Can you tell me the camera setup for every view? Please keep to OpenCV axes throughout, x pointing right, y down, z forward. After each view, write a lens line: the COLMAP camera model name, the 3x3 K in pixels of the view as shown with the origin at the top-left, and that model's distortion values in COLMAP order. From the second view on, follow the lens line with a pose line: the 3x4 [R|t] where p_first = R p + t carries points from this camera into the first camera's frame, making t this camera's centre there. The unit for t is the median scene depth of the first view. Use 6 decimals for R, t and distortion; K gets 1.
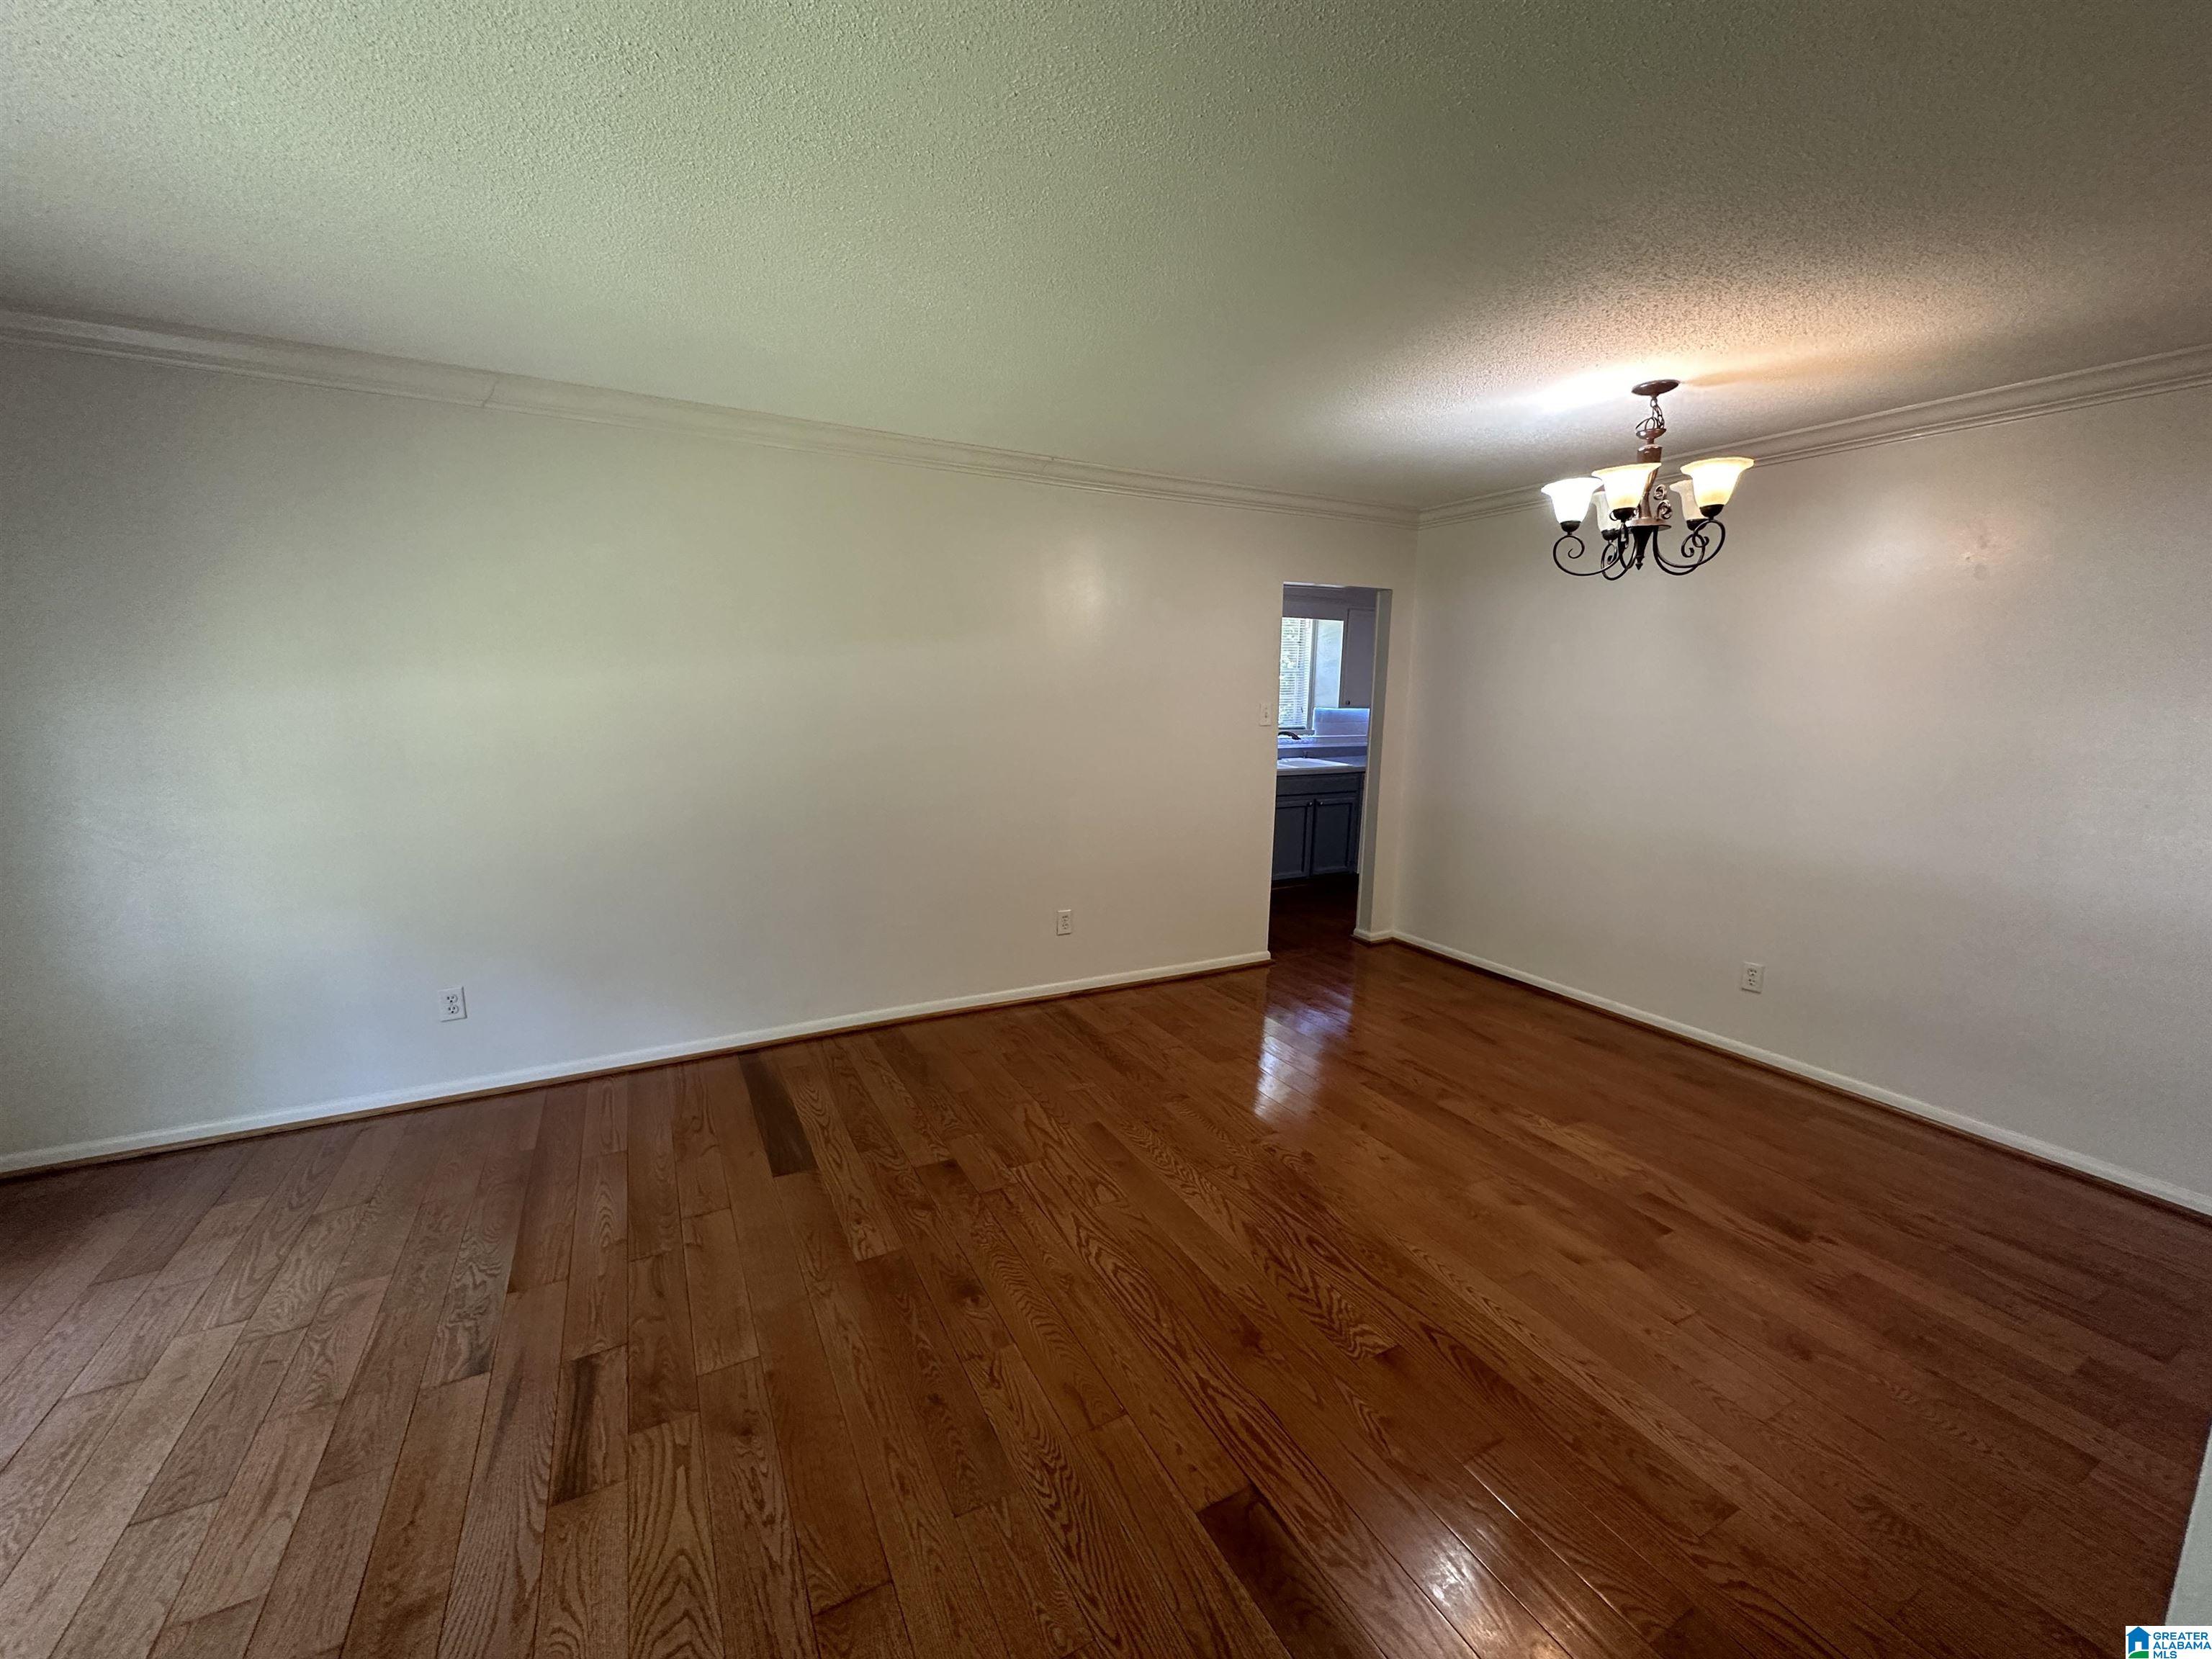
lens RADIAL K [[880.7, 0, 1106.0], [0, 880.7, 829.5], [0, 0, 1]] dist [-0.001113, -0.000143]
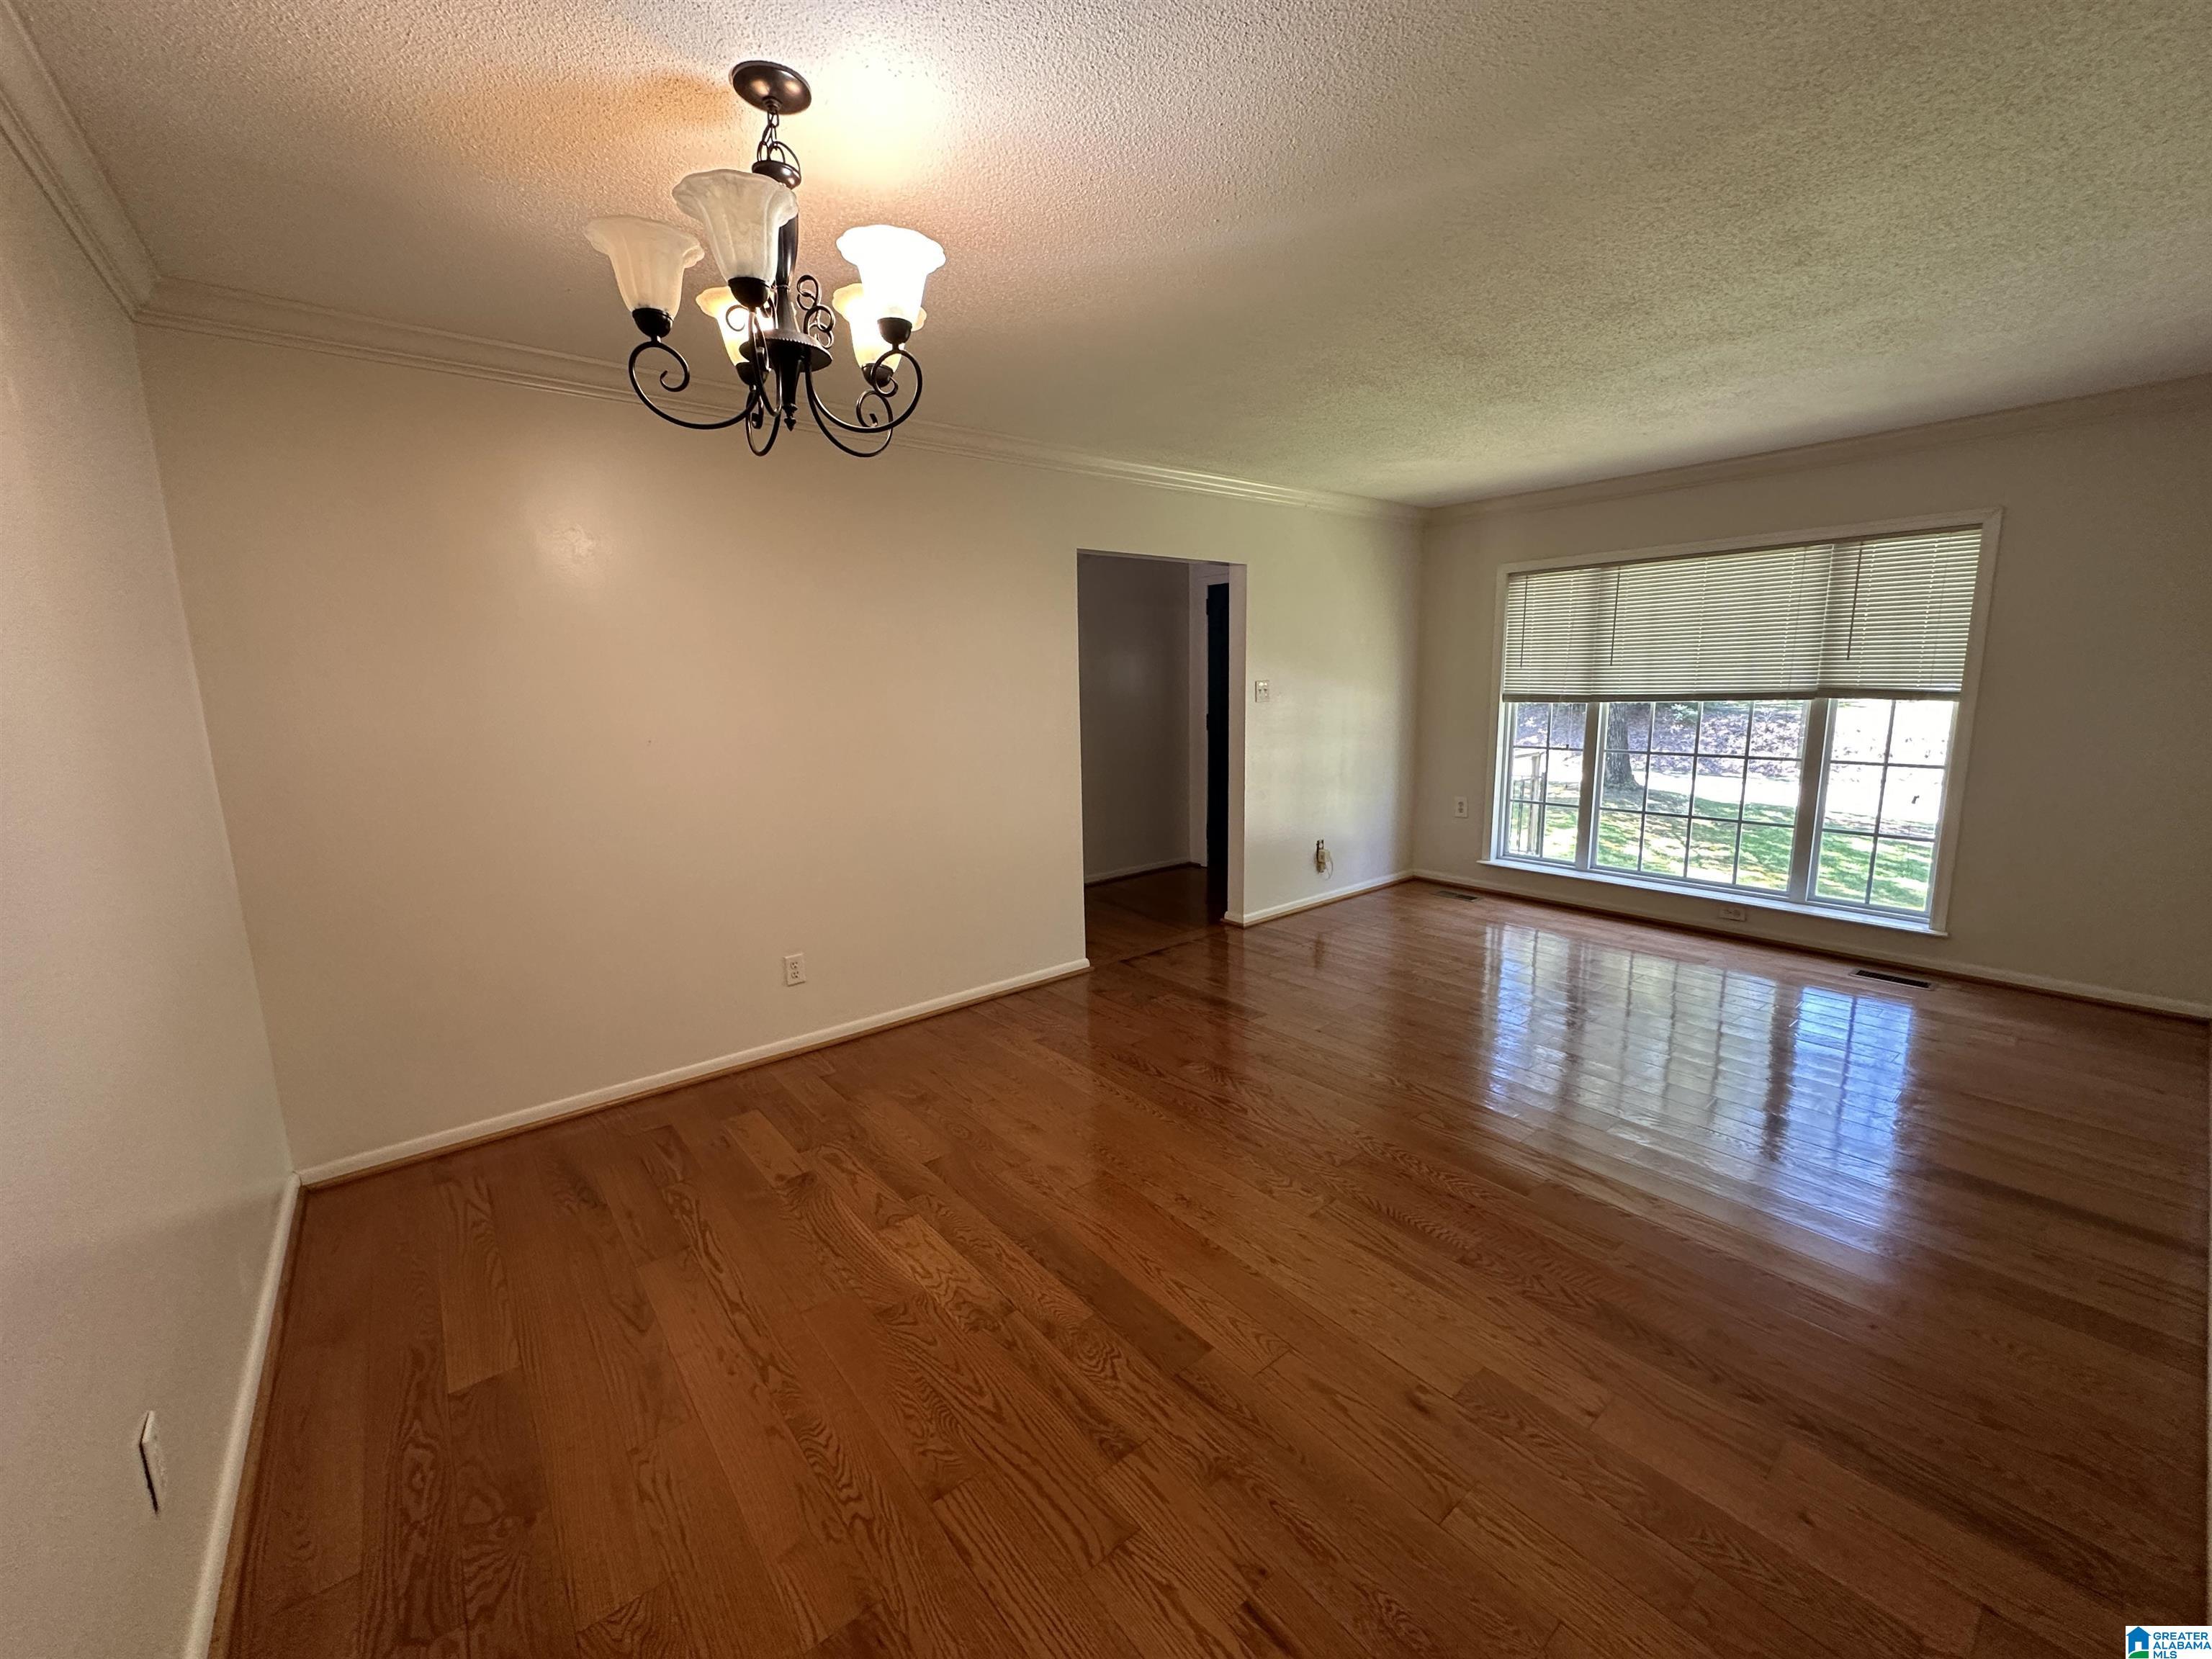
lens RADIAL K [[880.7, 0, 1106.0], [0, 880.7, 829.5], [0, 0, 1]] dist [-0.001113, -0.000143]
pose [[-0.983193, 0.036514, -0.178879, 0.568579], [-0.021686, 0.949501, 0.313014, -0.257153], [0.181275, 0.311632, -0.932751, 1.805528]]
